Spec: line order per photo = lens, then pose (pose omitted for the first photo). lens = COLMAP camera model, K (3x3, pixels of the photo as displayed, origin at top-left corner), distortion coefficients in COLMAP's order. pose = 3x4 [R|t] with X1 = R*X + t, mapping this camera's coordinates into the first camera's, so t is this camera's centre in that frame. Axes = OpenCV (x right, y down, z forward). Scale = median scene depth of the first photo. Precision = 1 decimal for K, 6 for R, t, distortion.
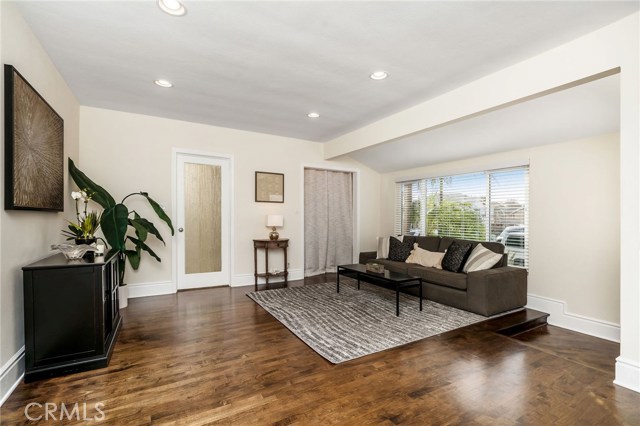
lens RADIAL K [[295.9, 0, 320.0], [0, 295.9, 213.0], [0, 0, 1]] dist [-0.000141, -0.000010]
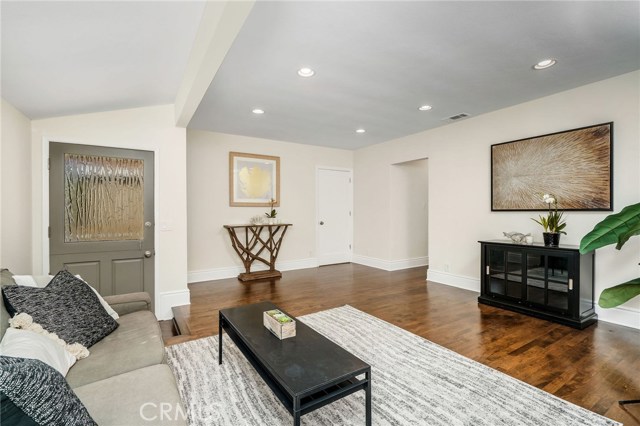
lens RADIAL K [[287.8, 0, 323.5], [0, 287.8, 210.0], [0, 0, 1]] dist [-0.000317, -0.000004]
pose [[-0.998757, -0.011790, -0.048430, 0.114998], [-0.010936, 0.999781, -0.017870, 0.013568], [0.048630, -0.017318, -0.998667, 1.178376]]
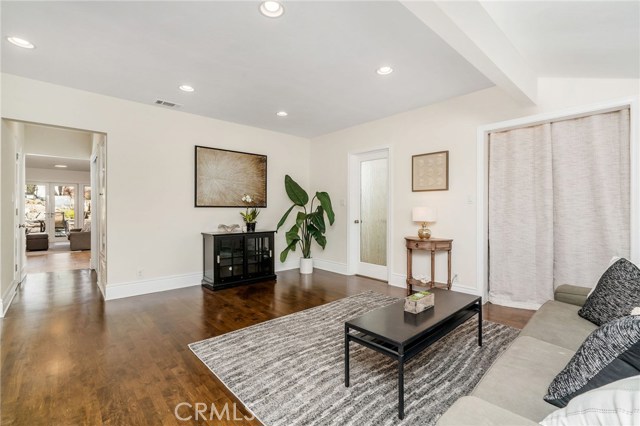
lens RADIAL K [[287.8, 0, 323.5], [0, 287.8, 210.0], [0, 0, 1]] dist [-0.000317, -0.000004]
pose [[0.207088, -0.011178, -0.978258, 0.535981], [0.011471, 0.999894, -0.008996, 0.018170], [0.978255, -0.009359, 0.207195, 0.587114]]
